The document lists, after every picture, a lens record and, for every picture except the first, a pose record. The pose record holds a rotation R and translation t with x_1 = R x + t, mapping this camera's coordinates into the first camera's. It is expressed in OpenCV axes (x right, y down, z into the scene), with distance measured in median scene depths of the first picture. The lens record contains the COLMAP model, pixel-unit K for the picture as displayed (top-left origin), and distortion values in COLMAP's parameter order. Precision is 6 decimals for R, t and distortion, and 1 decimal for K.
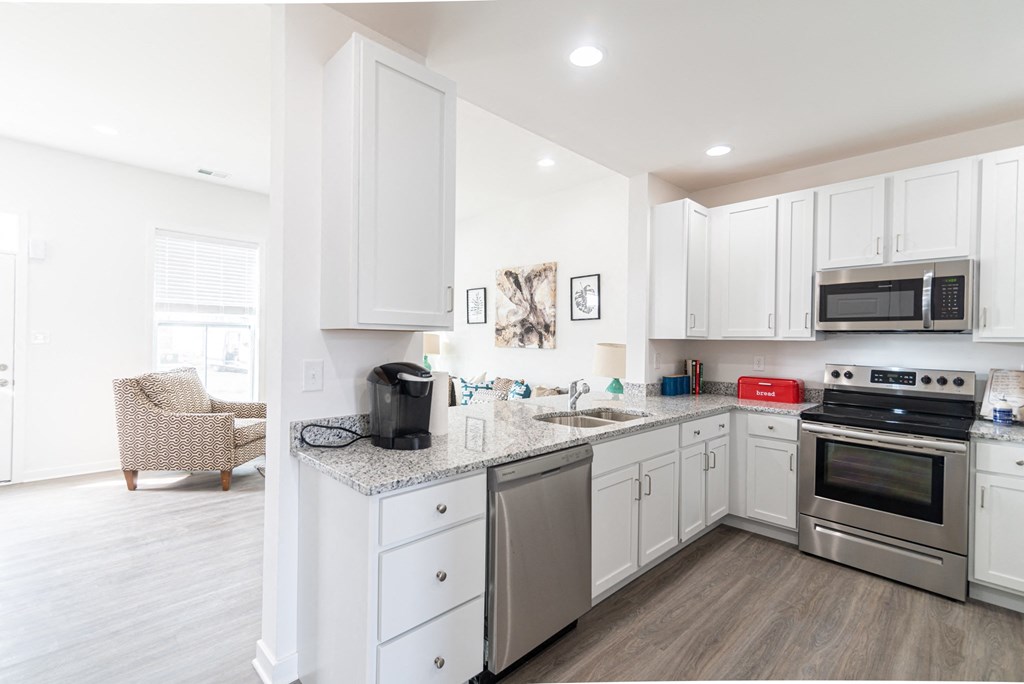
lens RADIAL K [[455.6, 0, 520.2], [0, 455.6, 332.7], [0, 0, 1]] dist [0.018035, -0.000060]
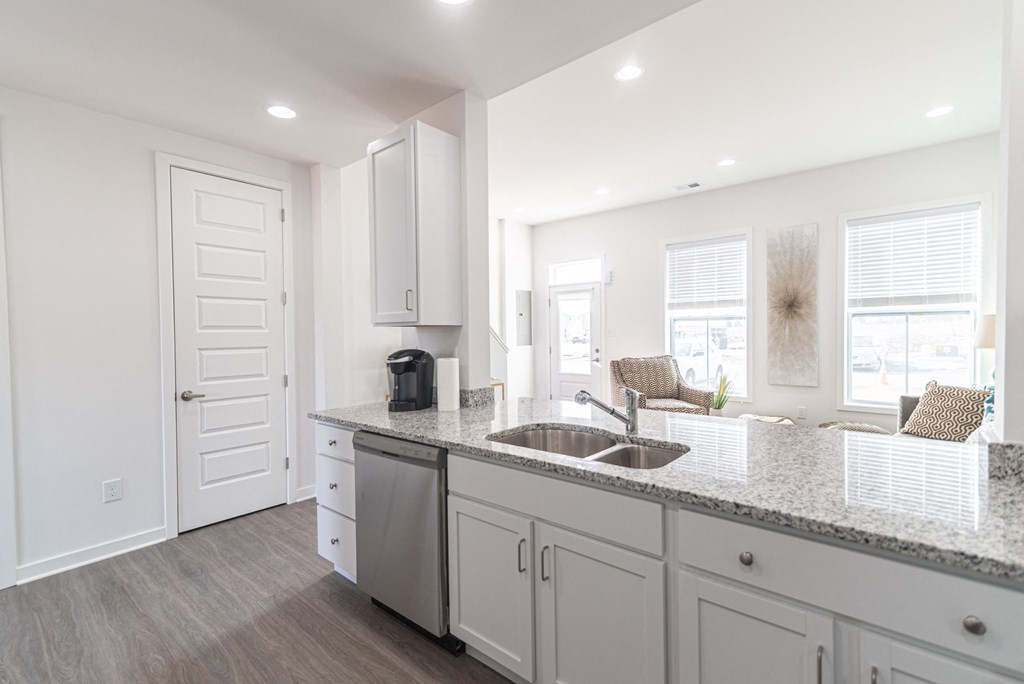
lens RADIAL K [[466.0, 0, 507.5], [0, 466.0, 327.6], [0, 0, 1]] dist [0.012784, -0.000132]
pose [[0.076948, -0.025416, -0.996711, 0.882902], [0.033653, 0.999172, -0.022881, 0.030834], [0.996467, -0.031782, 0.077740, 0.891793]]
